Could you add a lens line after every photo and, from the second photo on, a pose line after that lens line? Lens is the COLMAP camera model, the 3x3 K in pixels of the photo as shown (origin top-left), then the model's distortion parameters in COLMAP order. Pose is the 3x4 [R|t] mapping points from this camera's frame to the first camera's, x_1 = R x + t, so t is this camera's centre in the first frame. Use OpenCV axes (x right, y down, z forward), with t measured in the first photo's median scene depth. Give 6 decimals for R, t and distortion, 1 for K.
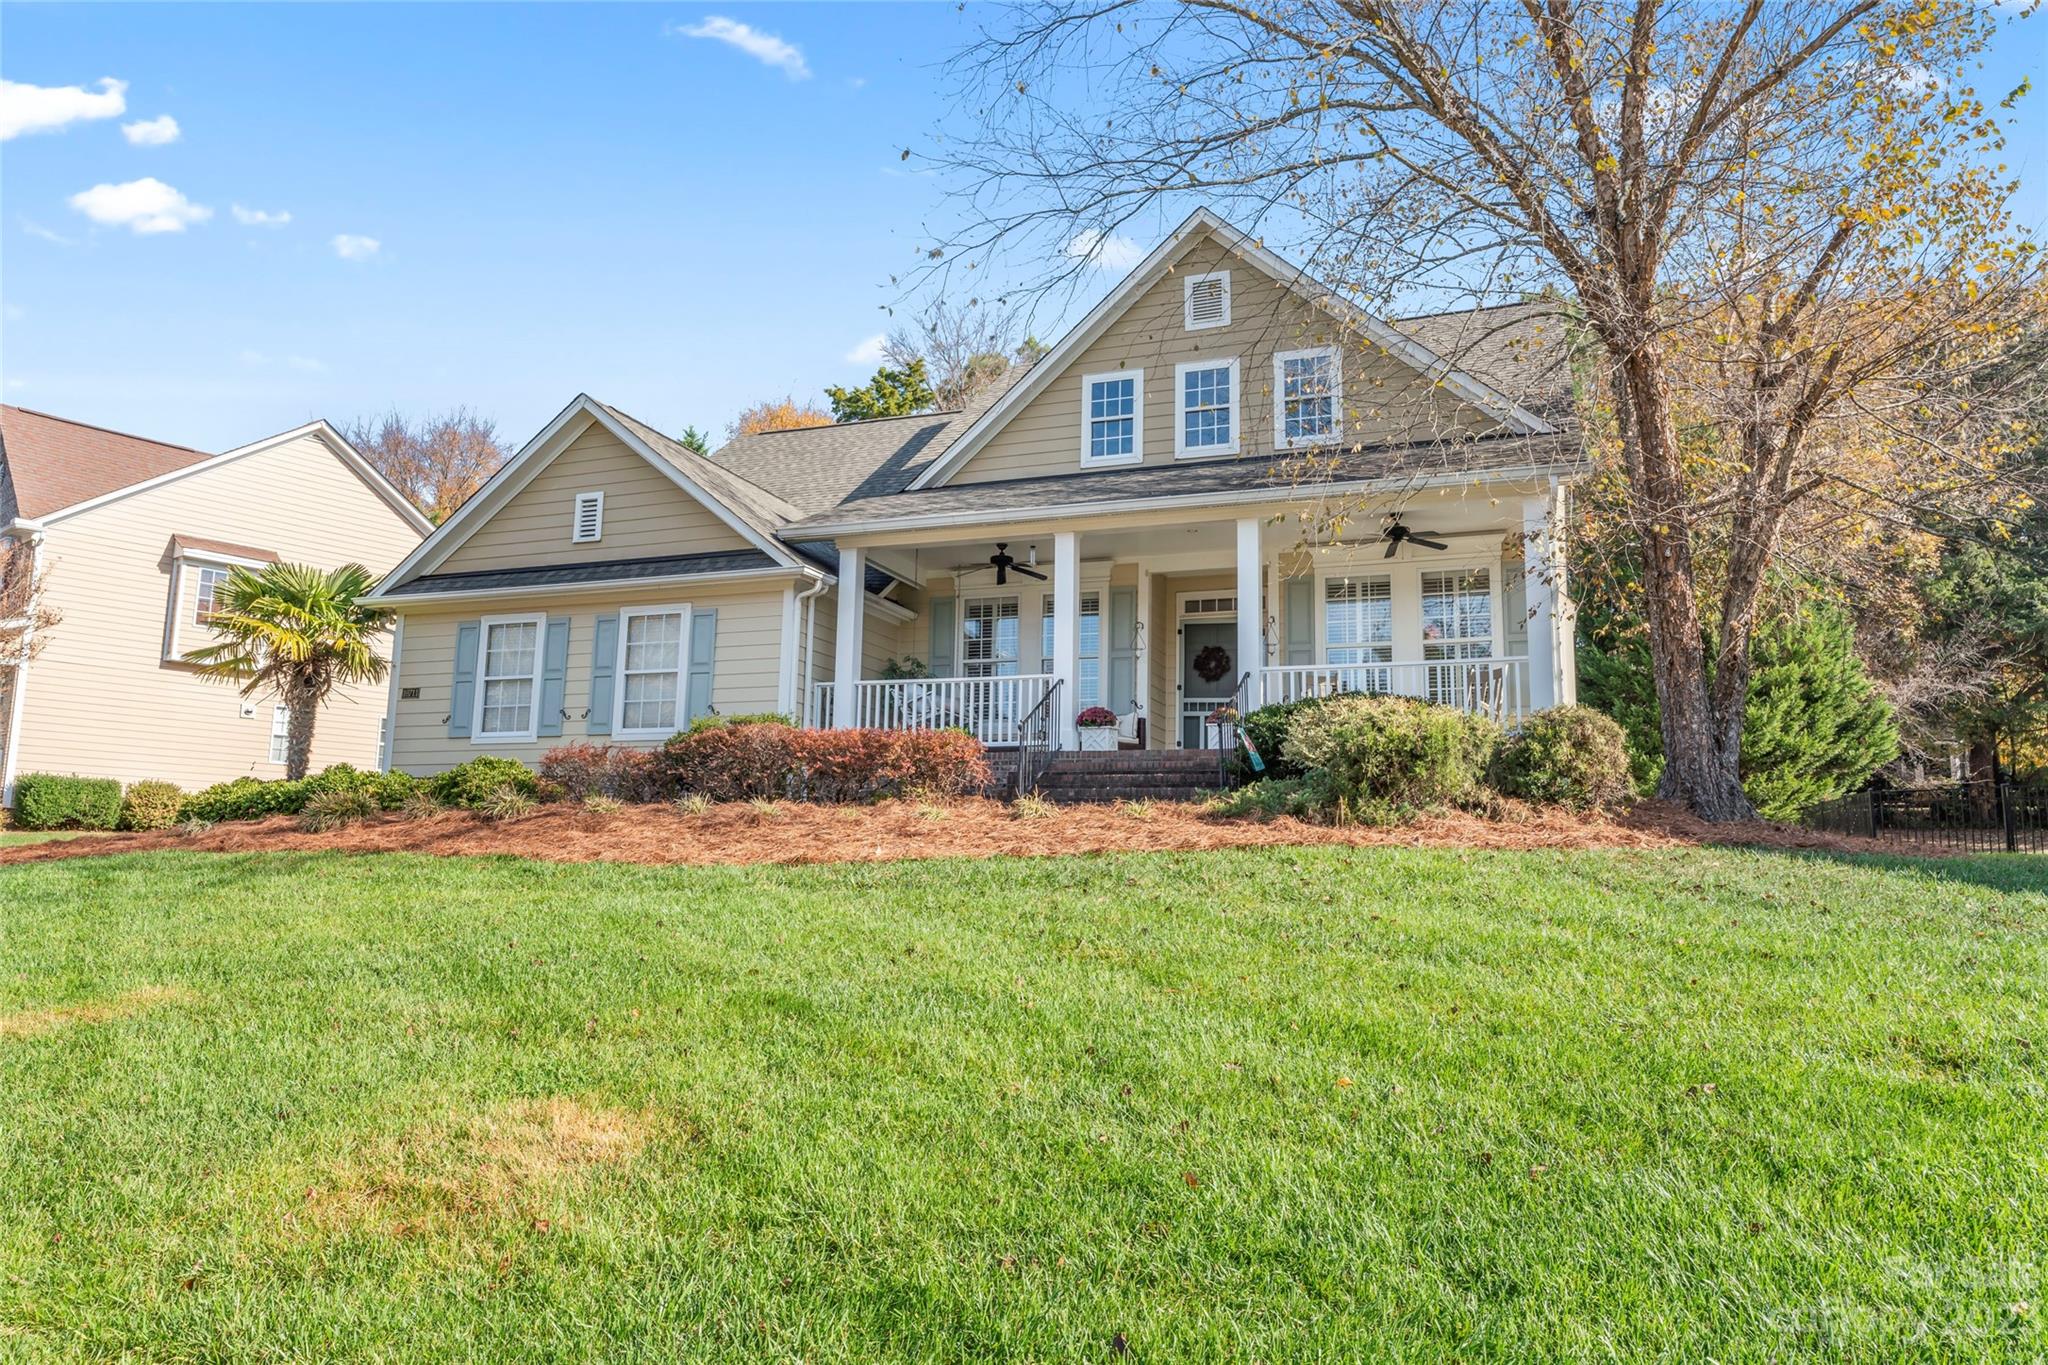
lens RADIAL K [[1417.1, 0, 1024.0], [0, 1417.1, 682.5], [0, 0, 1]] dist [-0.004869, -0.000266]
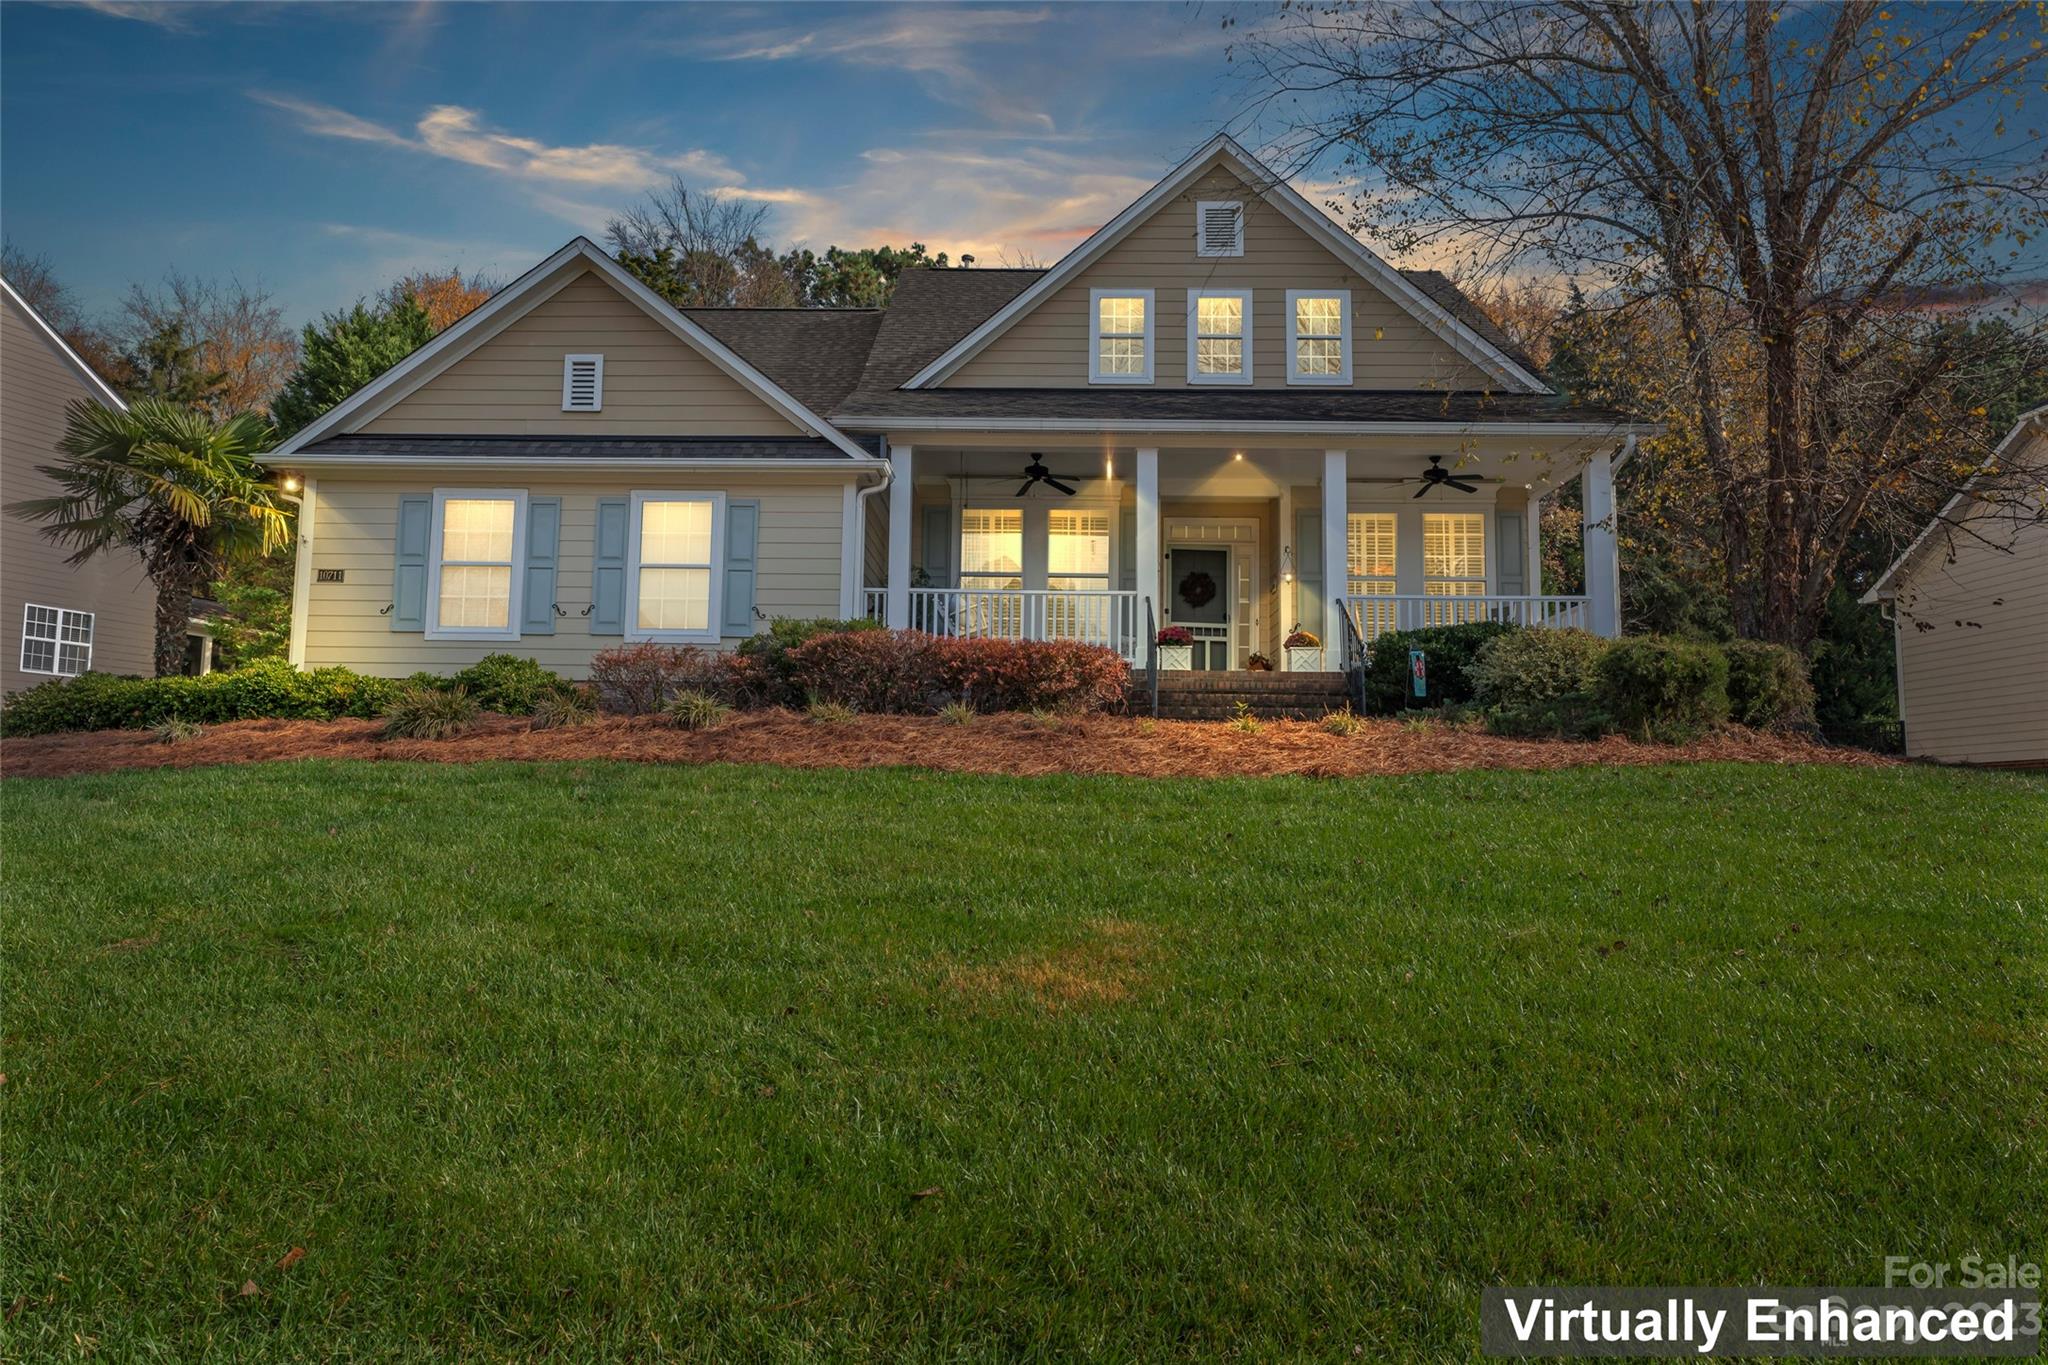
lens RADIAL K [[1417.1, 0, 1024.0], [0, 1417.1, 682.5], [0, 0, 1]] dist [-0.004869, -0.000266]
pose [[0.937048, 0.028412, 0.348042, -0.355487], [-0.045417, 0.998135, 0.040797, 0.018590], [-0.346234, -0.054035, 0.936591, 0.089953]]
